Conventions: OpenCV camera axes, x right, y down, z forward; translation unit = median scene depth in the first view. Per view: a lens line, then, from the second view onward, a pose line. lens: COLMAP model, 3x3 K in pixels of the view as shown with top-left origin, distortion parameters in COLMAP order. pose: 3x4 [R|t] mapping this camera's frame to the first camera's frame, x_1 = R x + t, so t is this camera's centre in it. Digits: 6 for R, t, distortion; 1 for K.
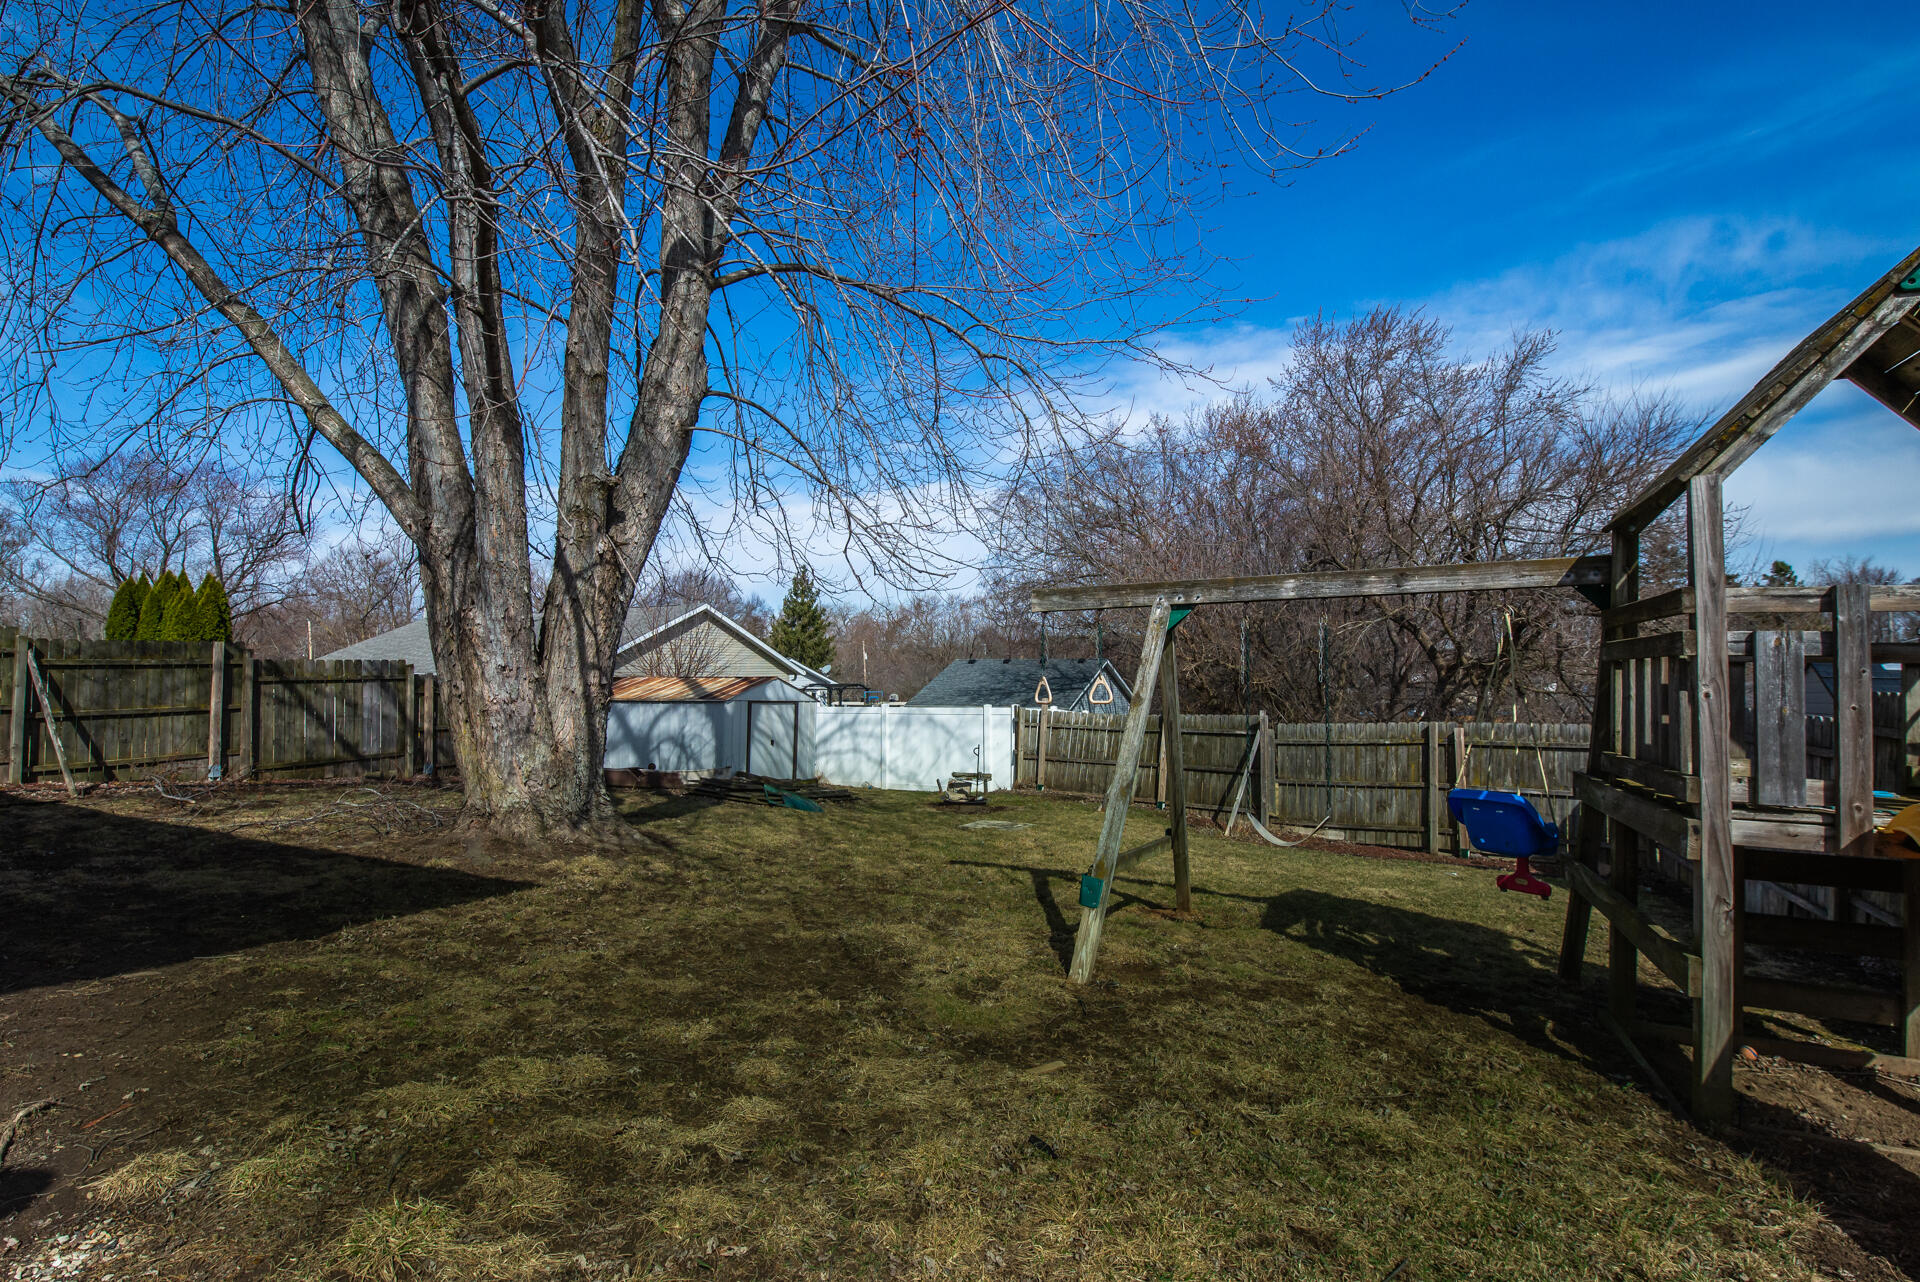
lens RADIAL K [[822.8, 0, 954.3], [0, 822.8, 650.2], [0, 0, 1]] dist [-0.000440, -0.009708]
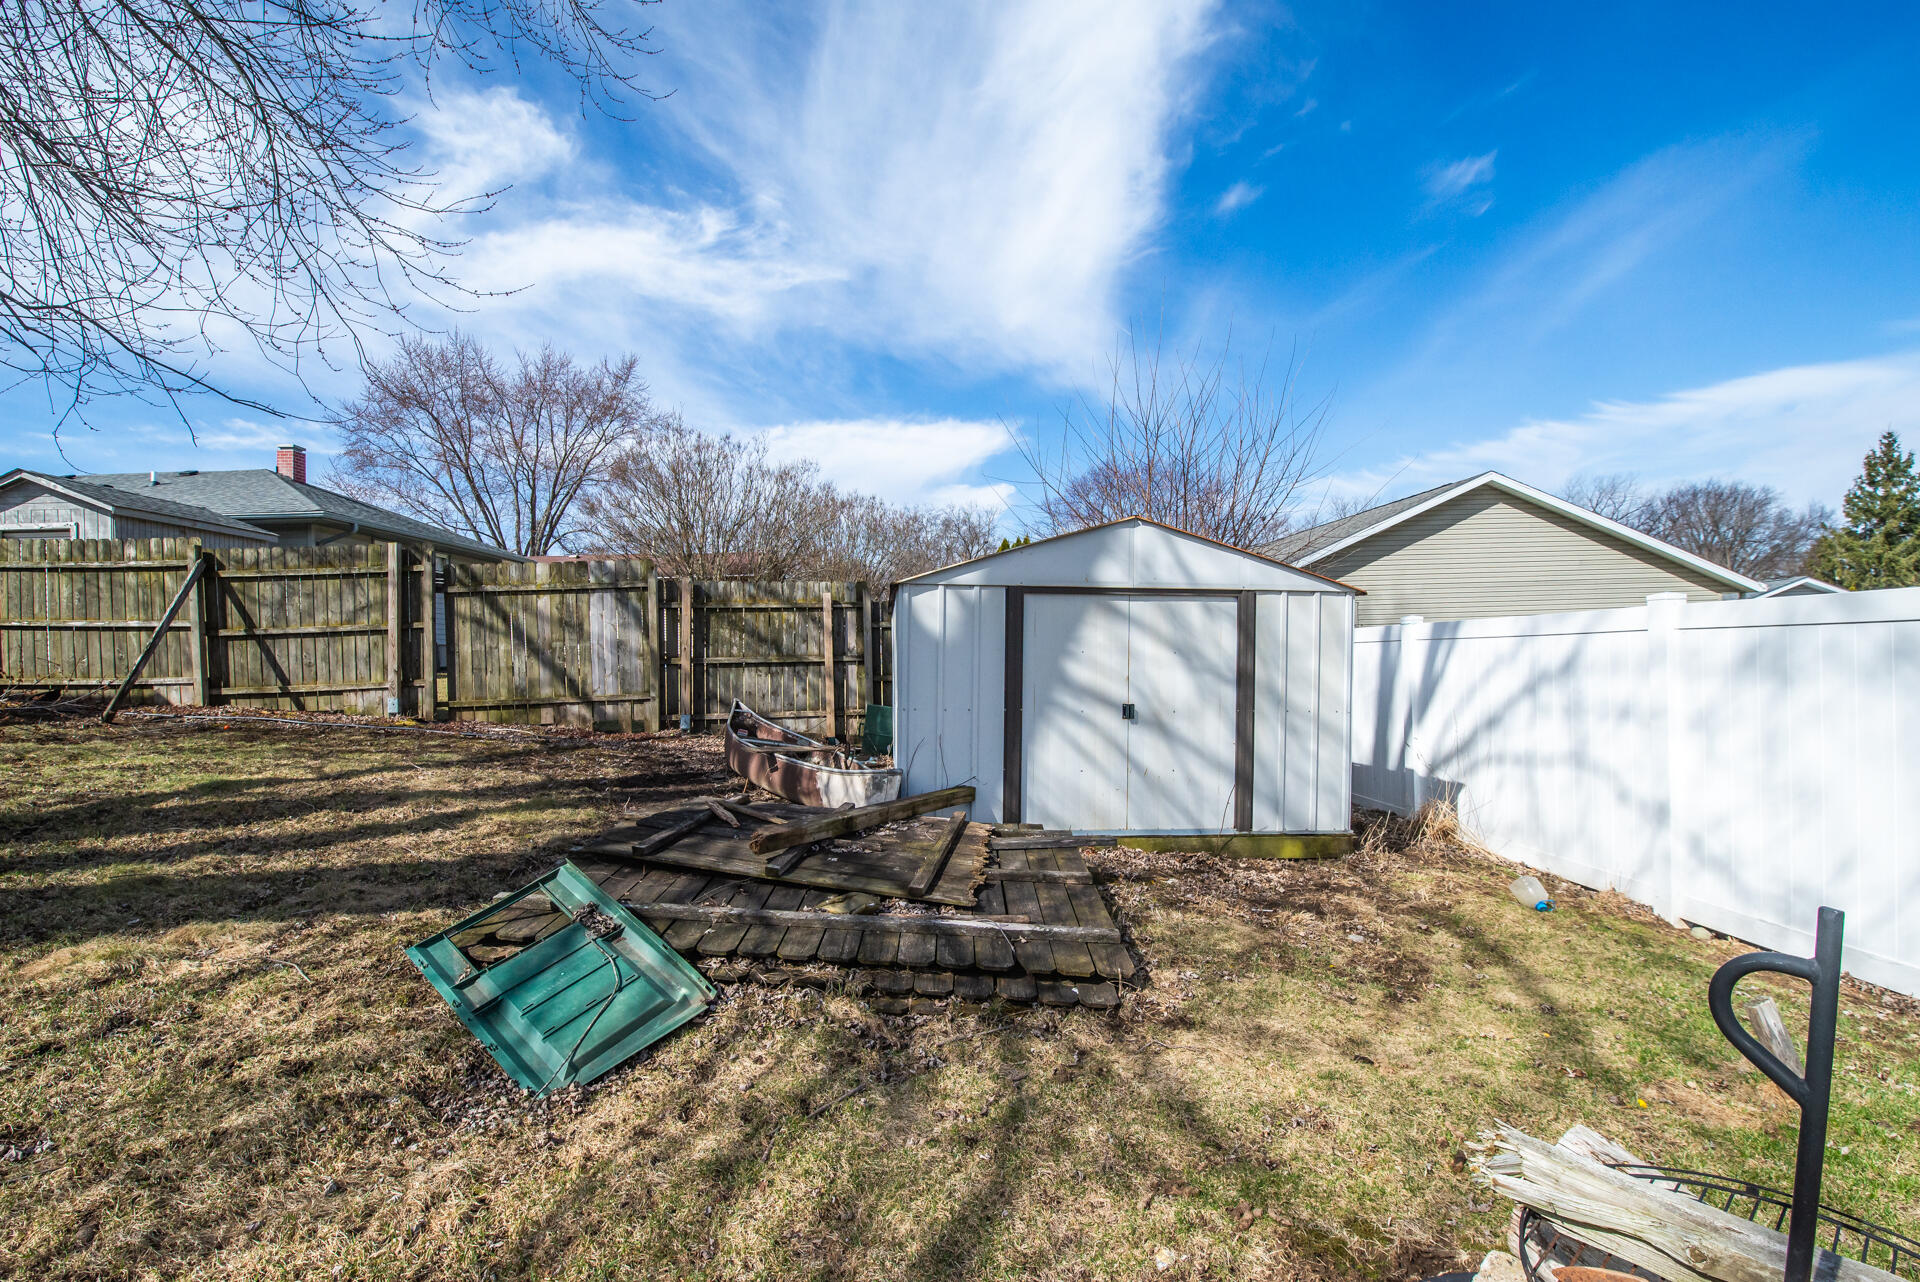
lens RADIAL K [[822.8, 0, 954.3], [0, 822.8, 650.2], [0, 0, 1]] dist [-0.000440, -0.009708]
pose [[0.481591, -0.008712, -0.876353, 0.031395], [0.051461, 0.998506, 0.018354, 0.067213], [0.874884, -0.053937, 0.481320, 0.688628]]
